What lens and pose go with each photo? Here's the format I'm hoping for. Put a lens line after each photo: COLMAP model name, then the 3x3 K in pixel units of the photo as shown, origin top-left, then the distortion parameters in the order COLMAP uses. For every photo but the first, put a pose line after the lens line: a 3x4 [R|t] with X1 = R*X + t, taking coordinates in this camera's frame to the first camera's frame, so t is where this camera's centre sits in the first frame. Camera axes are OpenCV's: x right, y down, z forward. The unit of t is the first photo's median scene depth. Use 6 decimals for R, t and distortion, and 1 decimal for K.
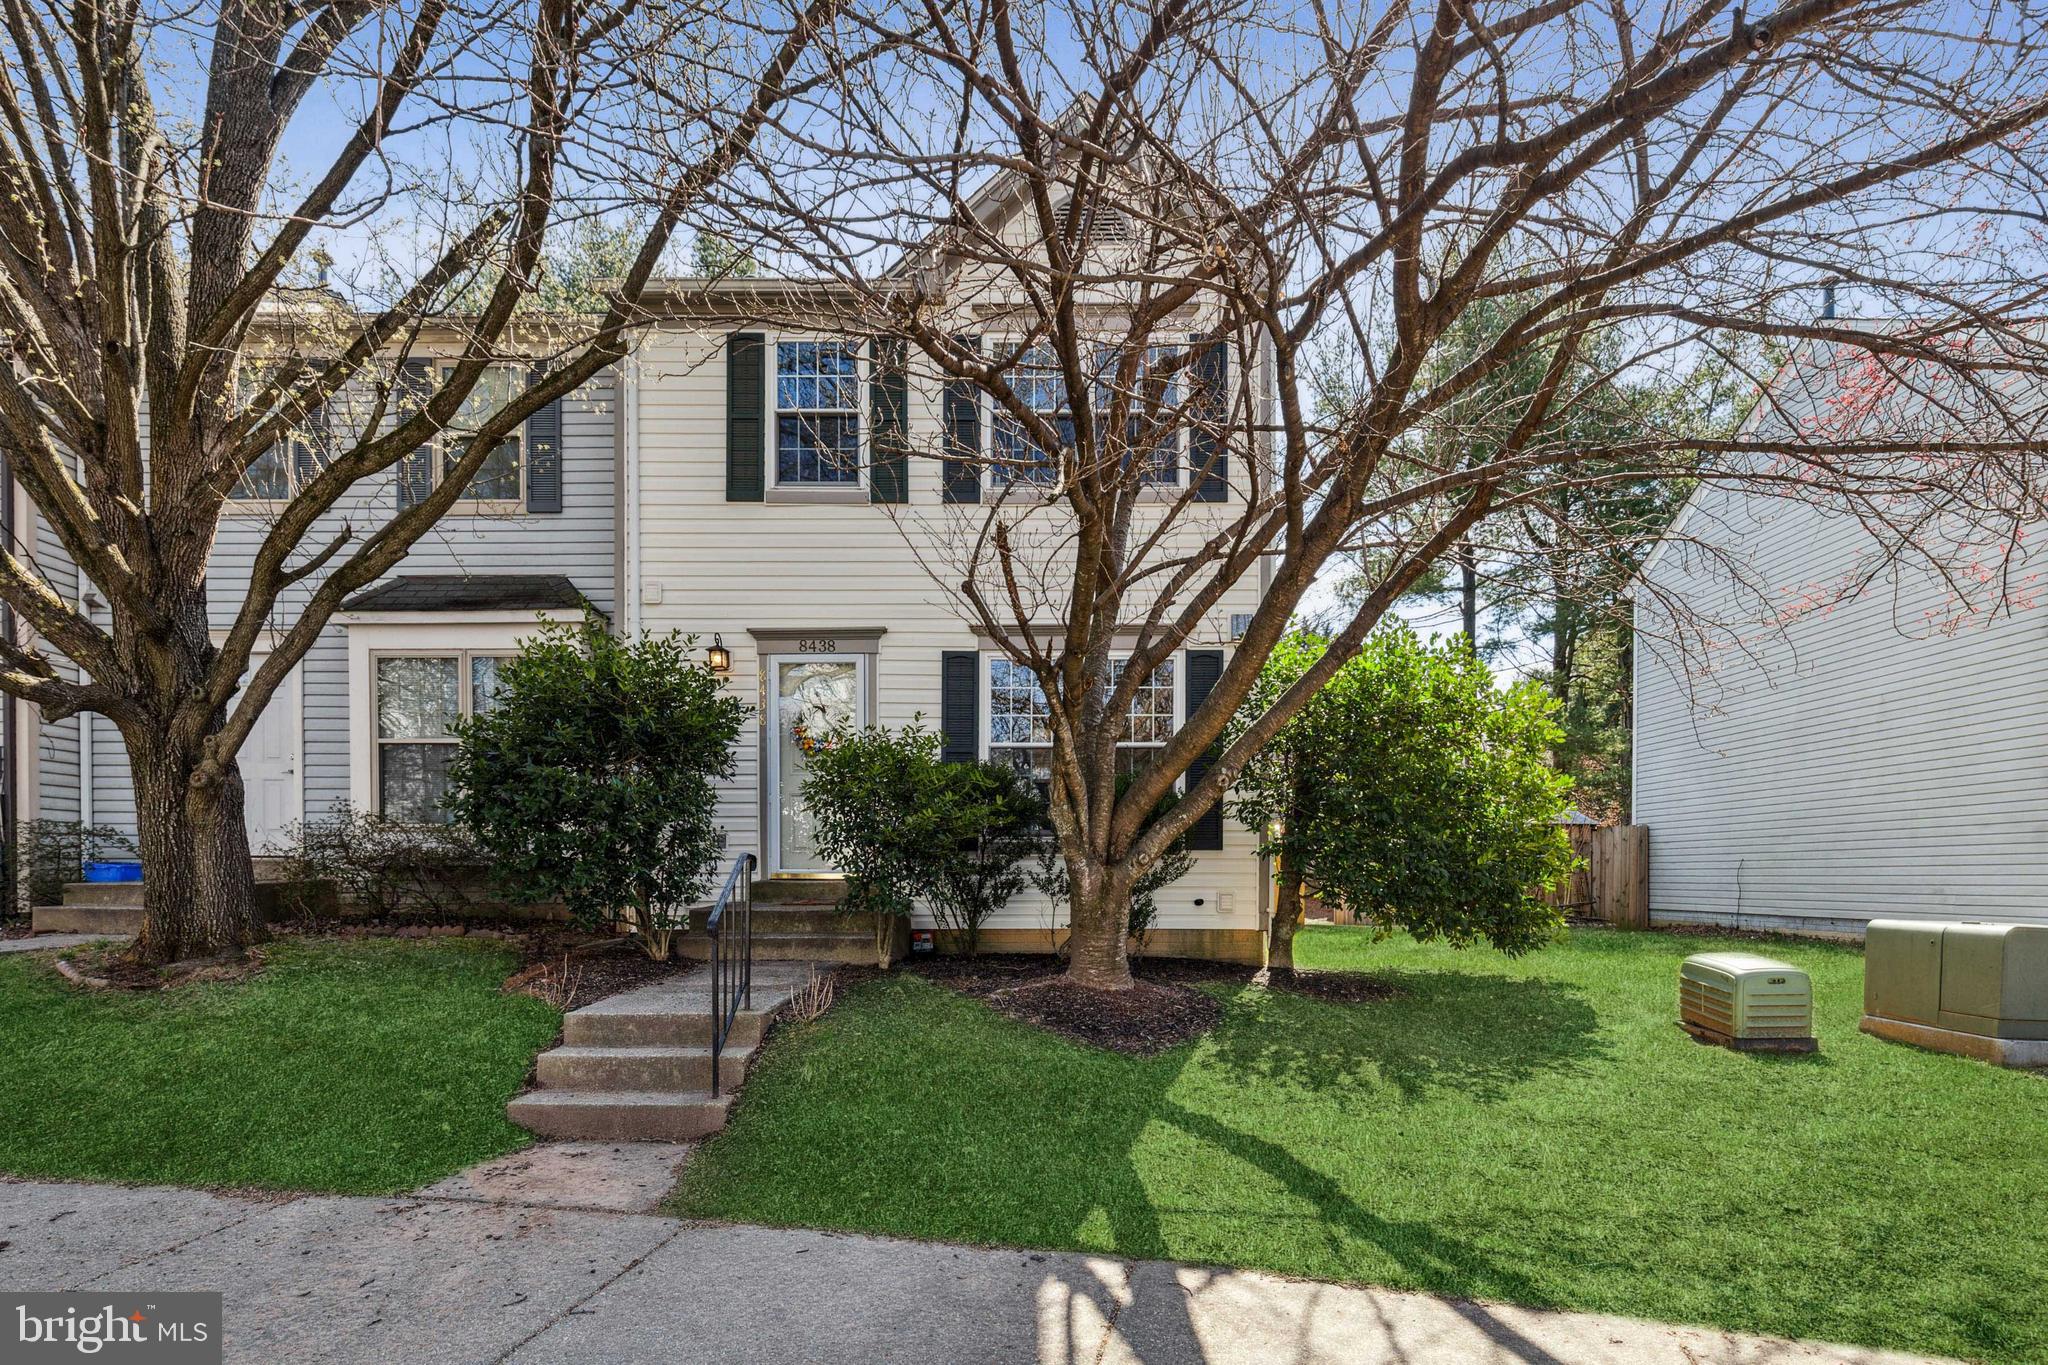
lens RADIAL K [[1007.5, 0, 1024.0], [0, 1007.5, 682.5], [0, 0, 1]] dist [0.001091, 0.000014]
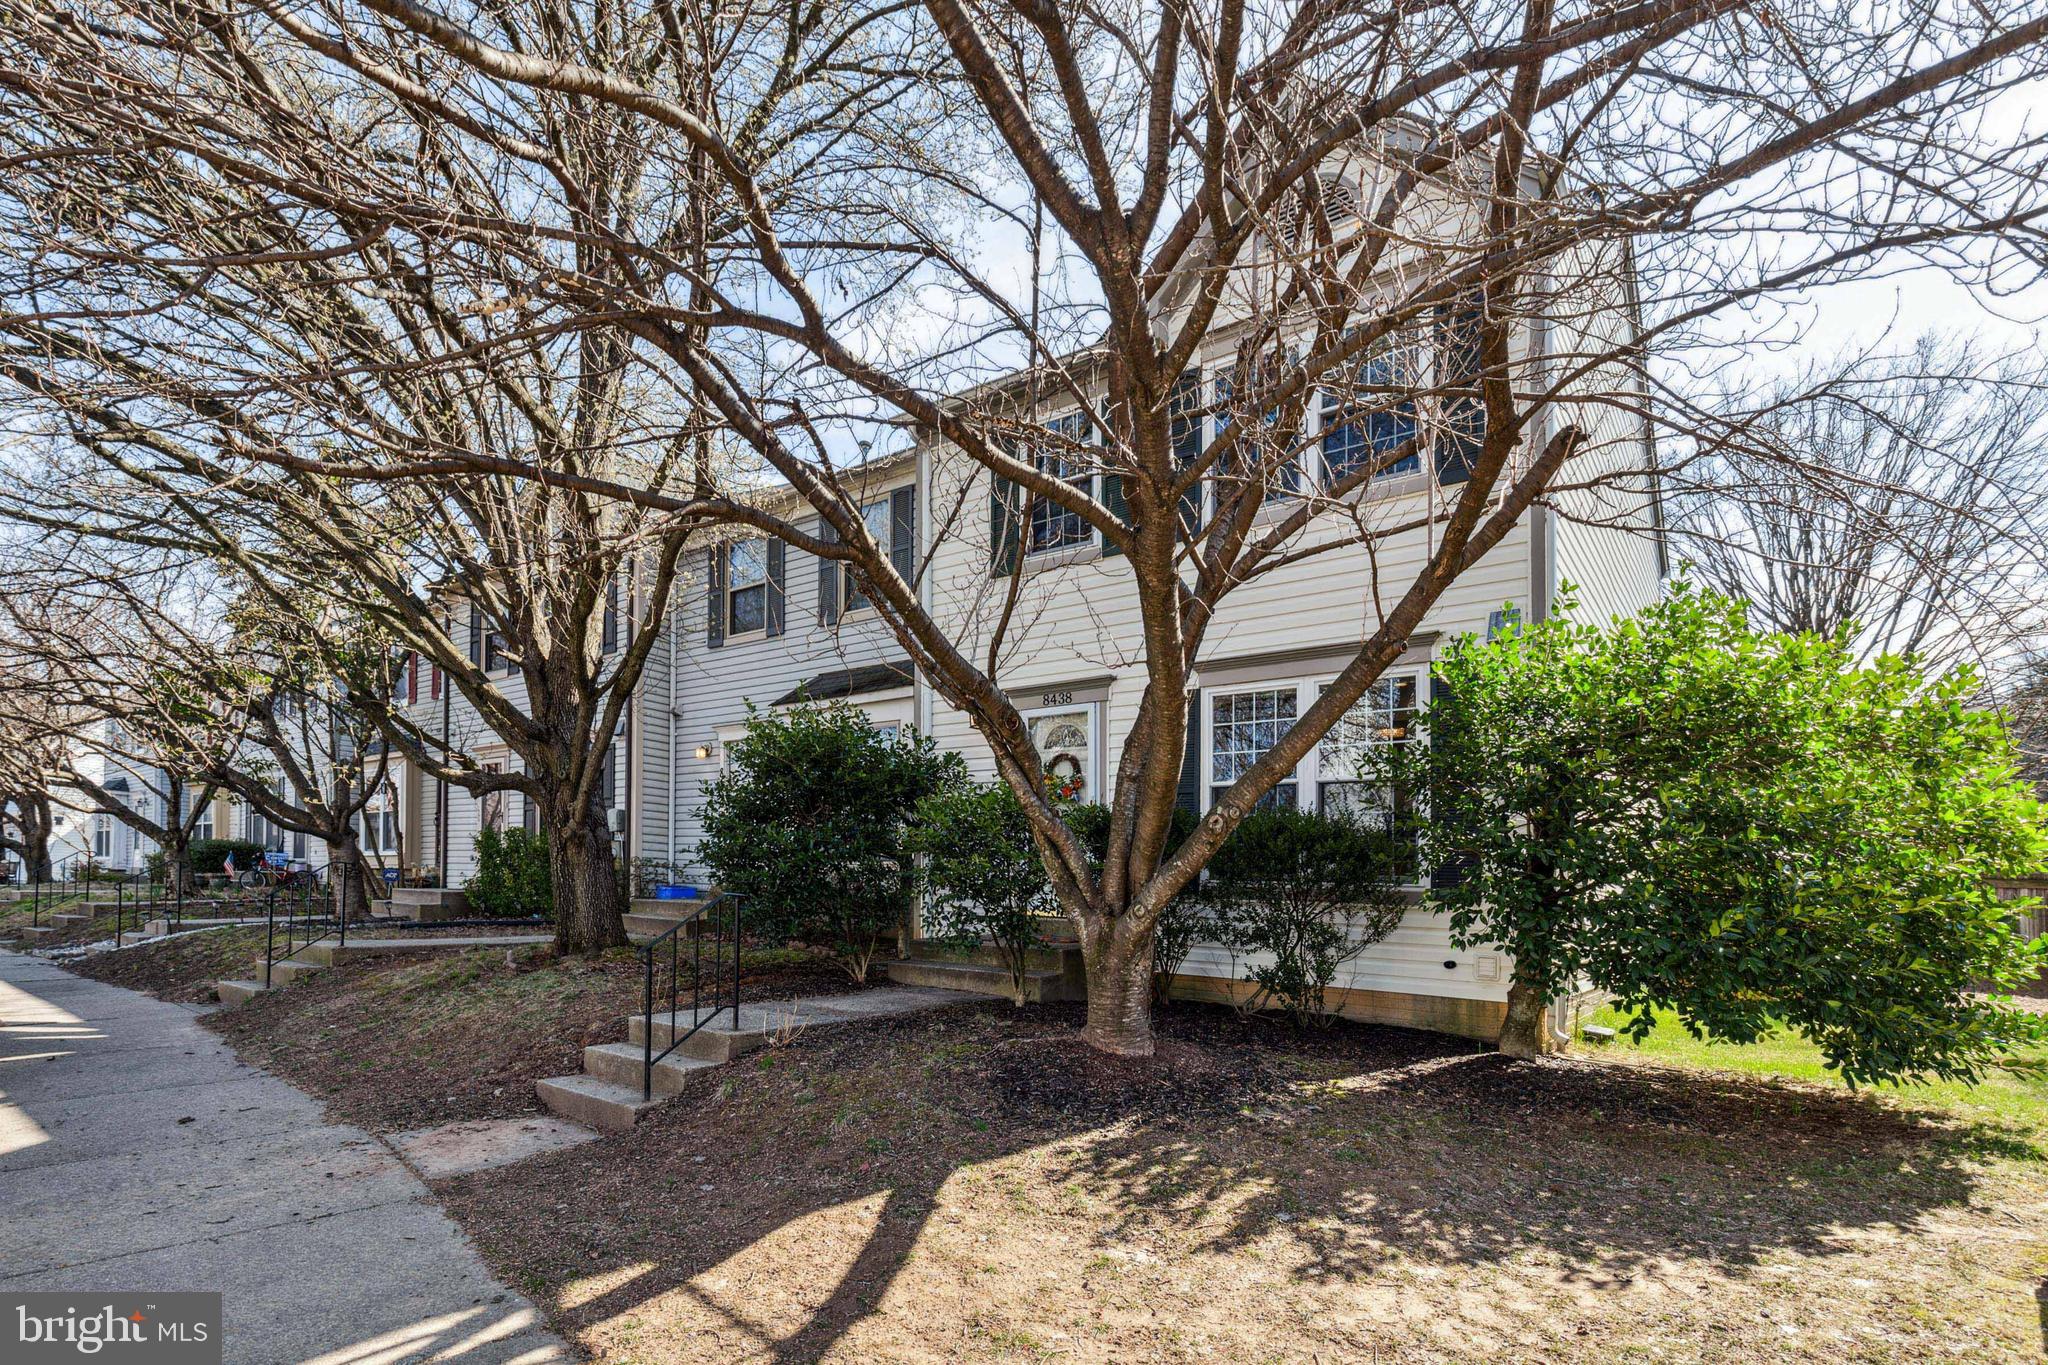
lens RADIAL K [[942.7, 0, 1023.2], [0, 942.7, 694.1], [0, 0, 1]] dist [0.004622, 0.000208]
pose [[0.815144, -0.093174, -0.571716, 0.636738], [0.074422, 0.995645, -0.056153, 0.026245], [0.574458, 0.003225, 0.818528, 0.296841]]
